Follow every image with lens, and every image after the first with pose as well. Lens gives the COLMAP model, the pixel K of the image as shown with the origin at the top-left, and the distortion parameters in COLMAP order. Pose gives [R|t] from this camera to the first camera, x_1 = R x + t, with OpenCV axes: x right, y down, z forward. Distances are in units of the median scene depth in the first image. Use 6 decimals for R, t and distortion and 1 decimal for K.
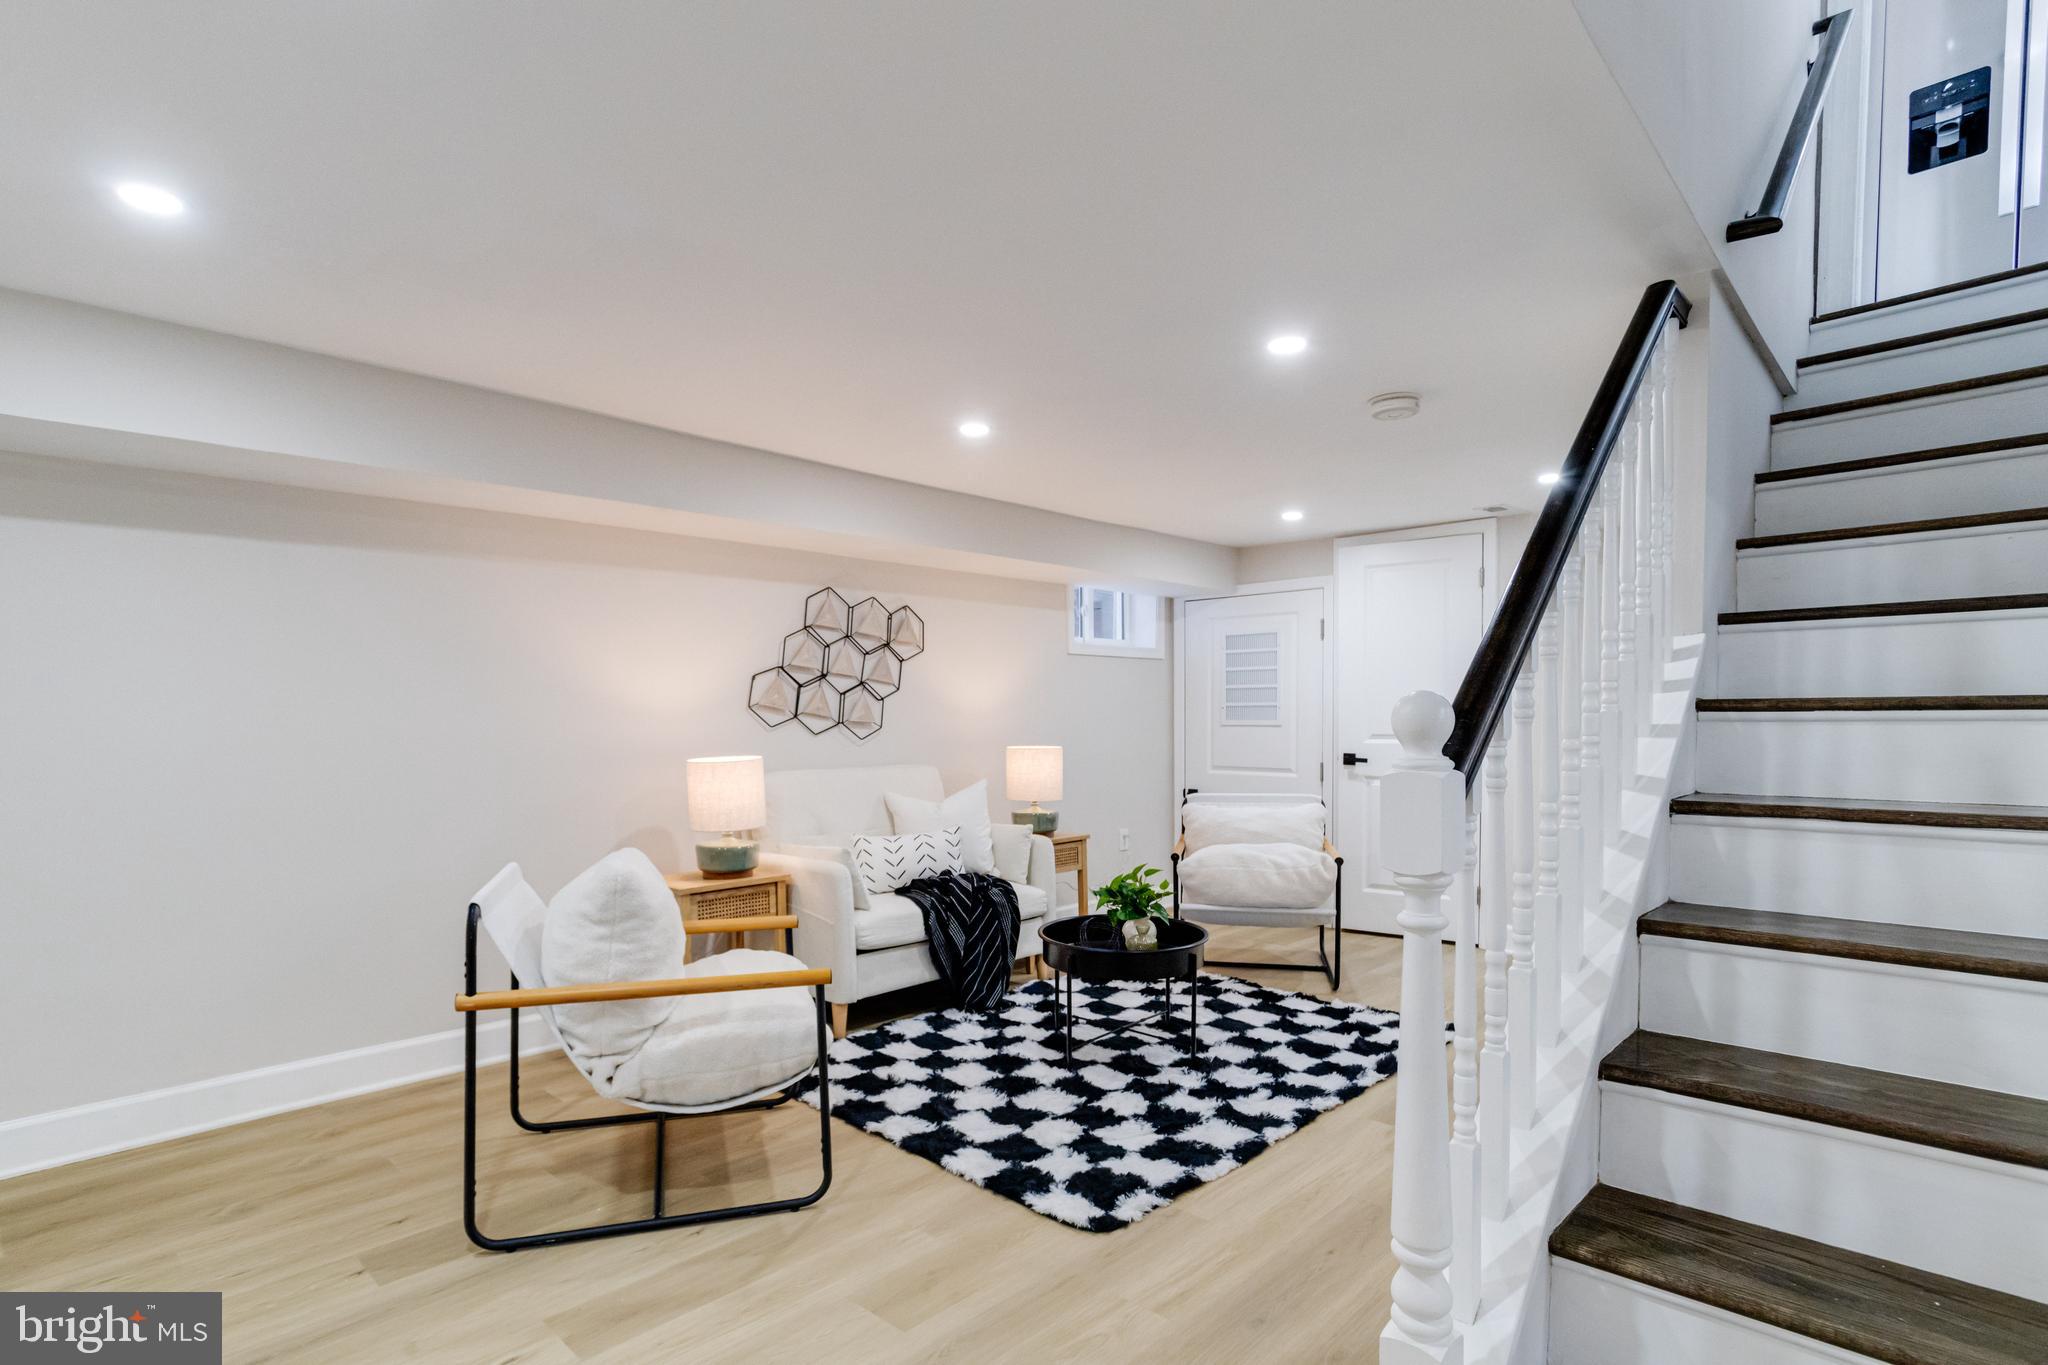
lens RADIAL K [[1045.9, 0, 991.1], [0, 1045.9, 772.9], [0, 0, 1]] dist [-0.000738, 0.000010]
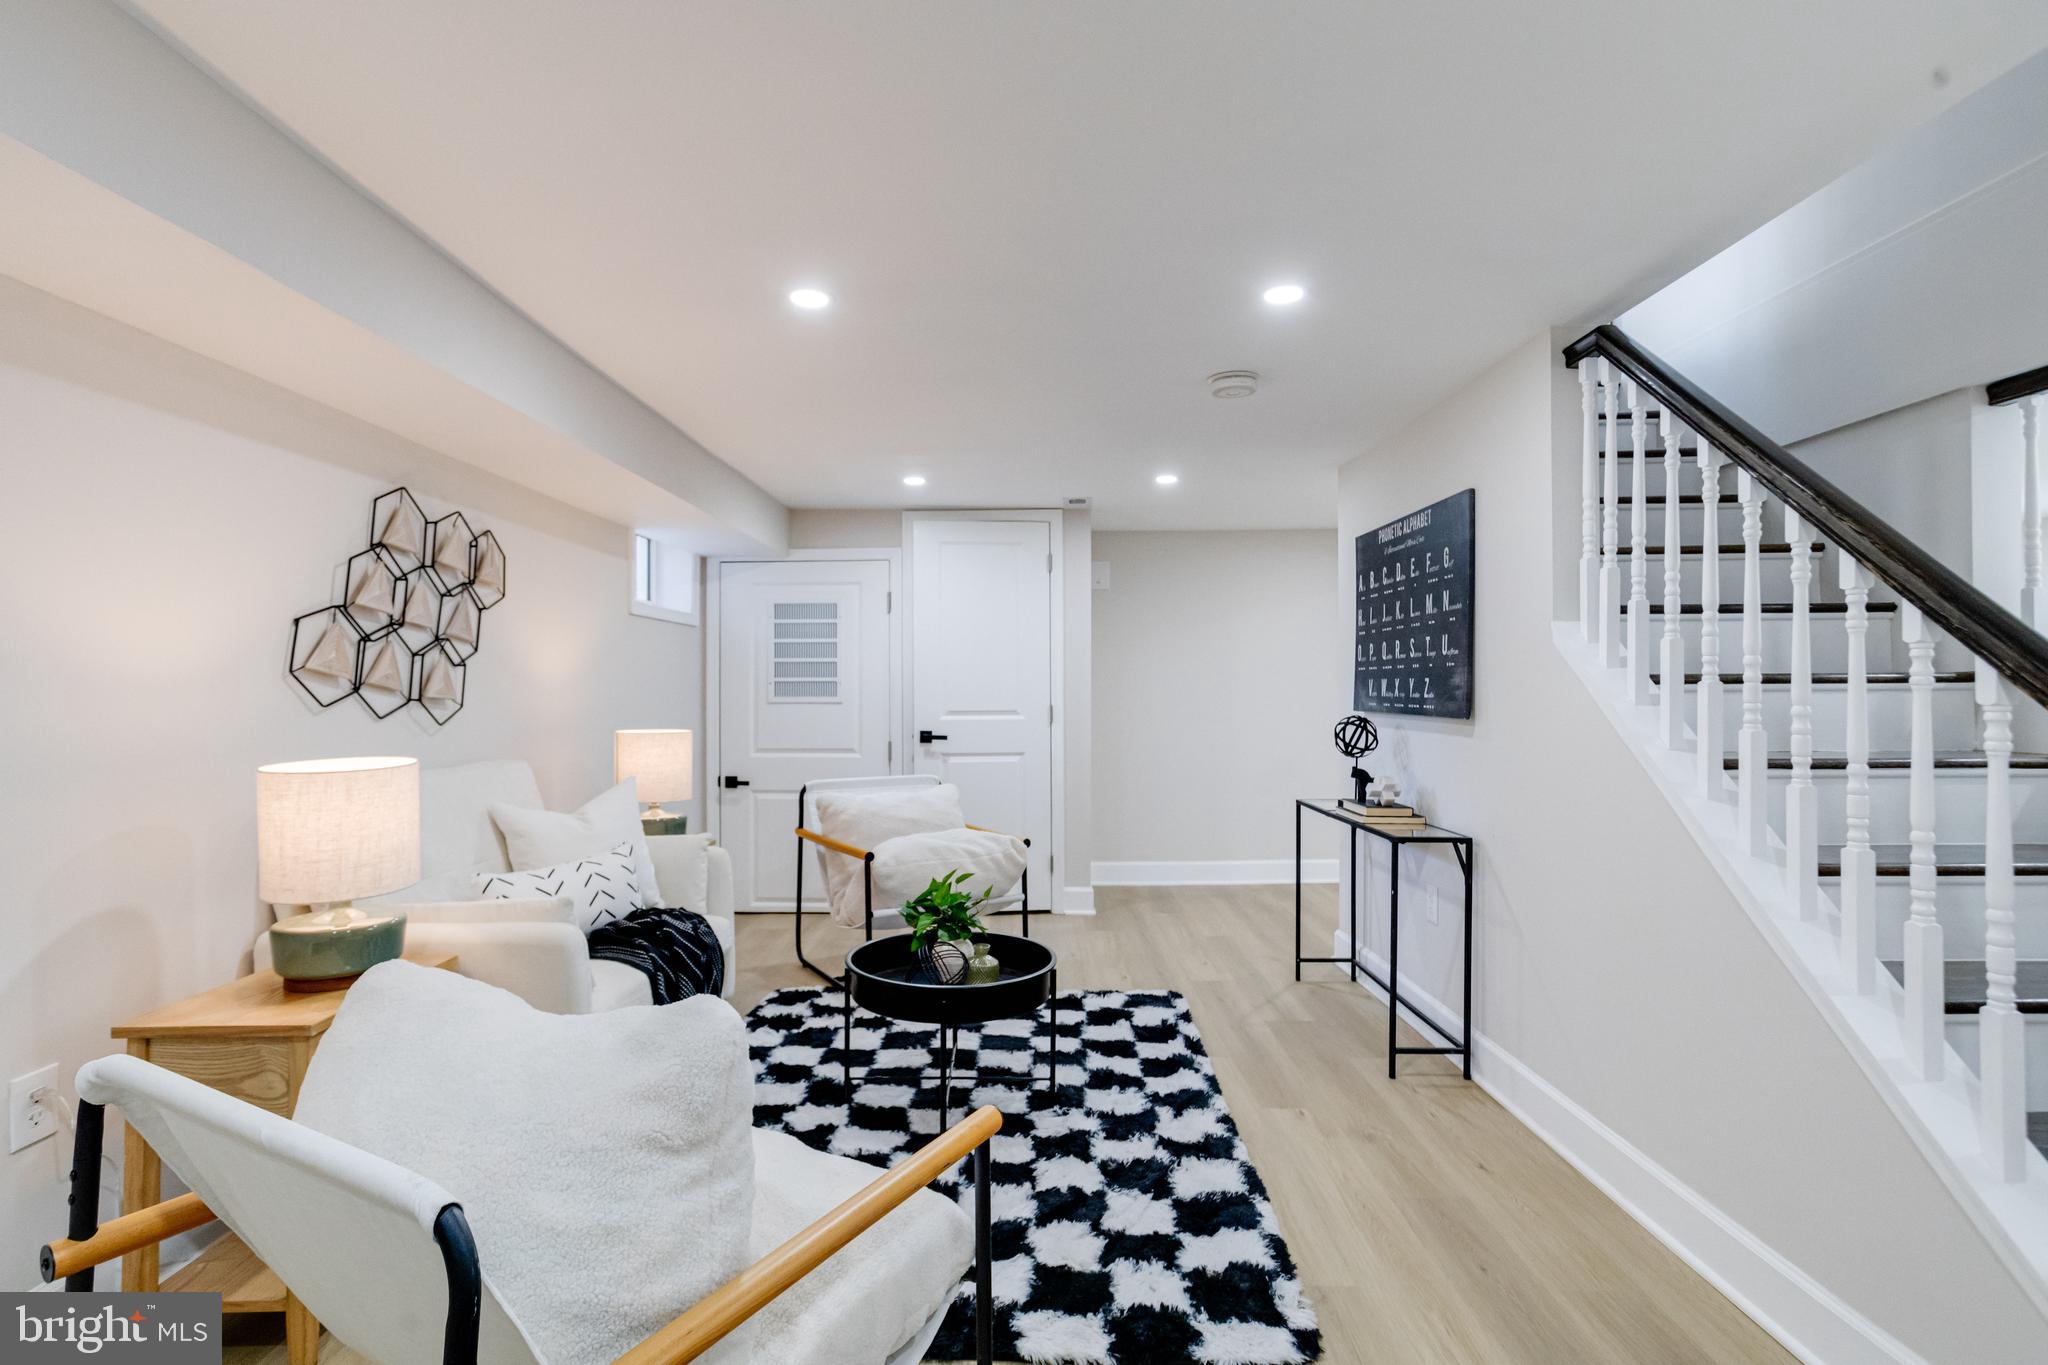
lens RADIAL K [[1012.6, 0, 1007.0], [0, 1012.6, 688.8], [0, 0, 1]] dist [-0.044054, 0.032425]
pose [[0.737670, 0.004282, 0.675148, -0.298421], [0.038263, 0.998108, -0.048136, -0.011819], [-0.674077, 0.061341, 0.736110, 0.316828]]
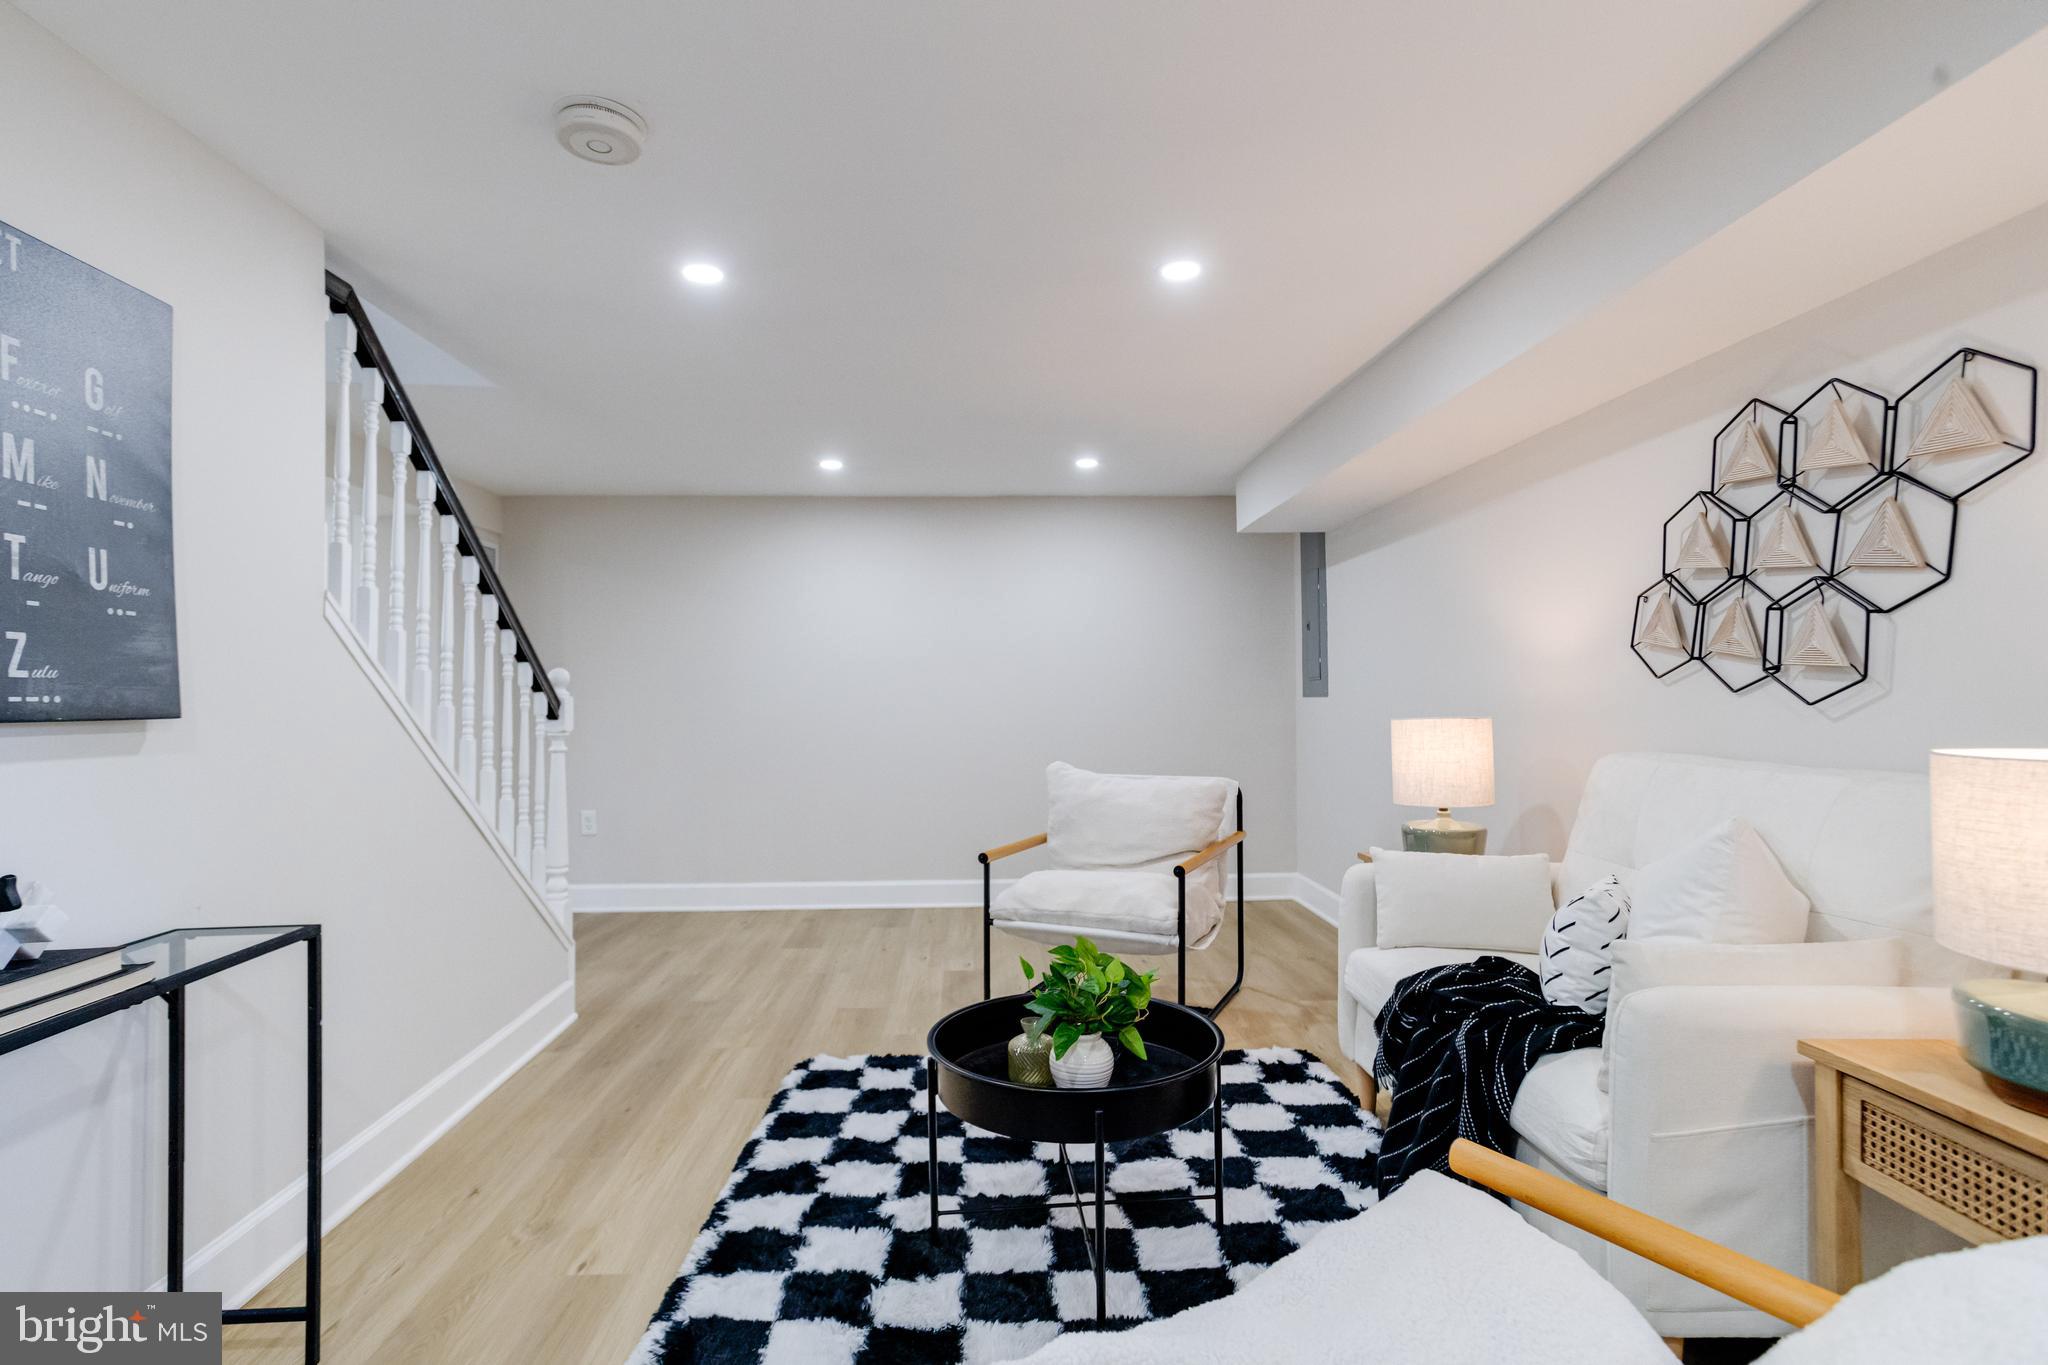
lens RADIAL K [[1012.6, 0, 1007.0], [0, 1012.6, 688.8], [0, 0, 1]] dist [-0.044054, 0.032425]
pose [[-0.693098, 0.006307, -0.720816, 0.445966], [-0.030866, 0.998785, 0.038418, -0.046390], [0.720182, 0.048876, -0.692061, 1.094536]]
